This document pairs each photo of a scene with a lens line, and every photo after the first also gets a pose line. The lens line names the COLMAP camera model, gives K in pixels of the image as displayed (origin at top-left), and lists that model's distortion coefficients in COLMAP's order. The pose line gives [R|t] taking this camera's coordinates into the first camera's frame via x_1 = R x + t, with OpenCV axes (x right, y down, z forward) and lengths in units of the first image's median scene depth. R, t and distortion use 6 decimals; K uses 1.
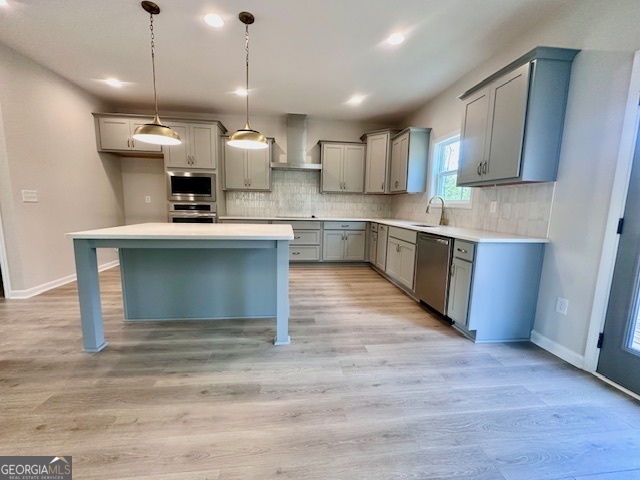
lens RADIAL K [[266.2, 0, 320.0], [0, 266.2, 240.0], [0, 0, 1]] dist [0.000212, 0.000141]
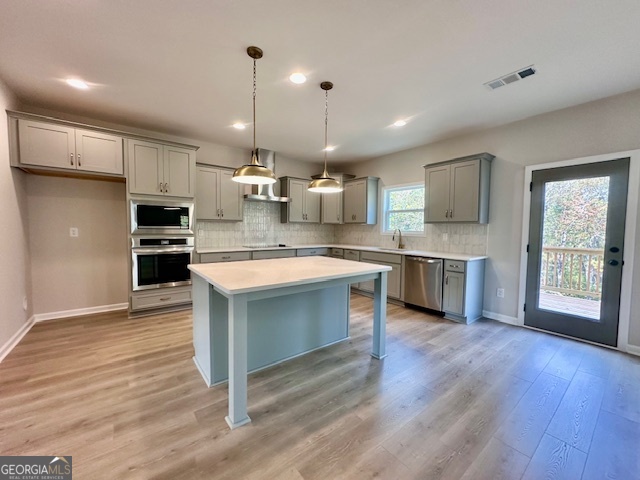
lens RADIAL K [[254.3, 0, 320.0], [0, 254.3, 240.0], [0, 0, 1]] dist [-0.000900, -0.000050]
pose [[0.857169, -0.035744, 0.513793, -0.508698], [0.073063, 0.995939, -0.052605, -0.053664], [-0.509826, 0.082630, 0.856300, 0.060472]]
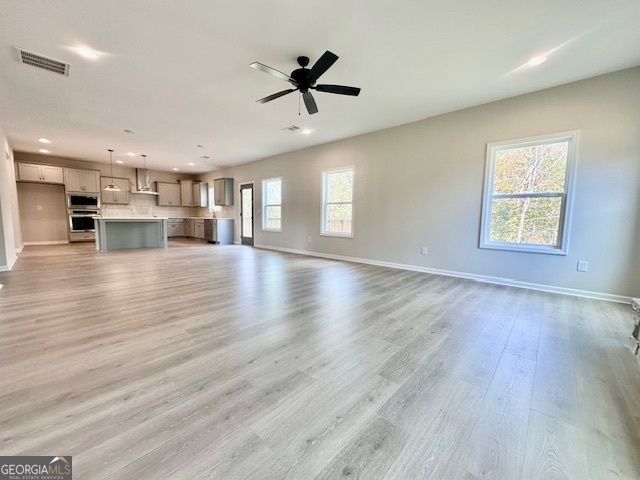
lens RADIAL K [[254.3, 0, 320.0], [0, 254.3, 240.0], [0, 0, 1]] dist [-0.000900, -0.000050]
pose [[0.762388, -0.069409, 0.643387, -0.408640], [0.089357, 0.995998, 0.001564, 0.249693], [-0.640921, 0.056299, 0.765540, -1.639772]]
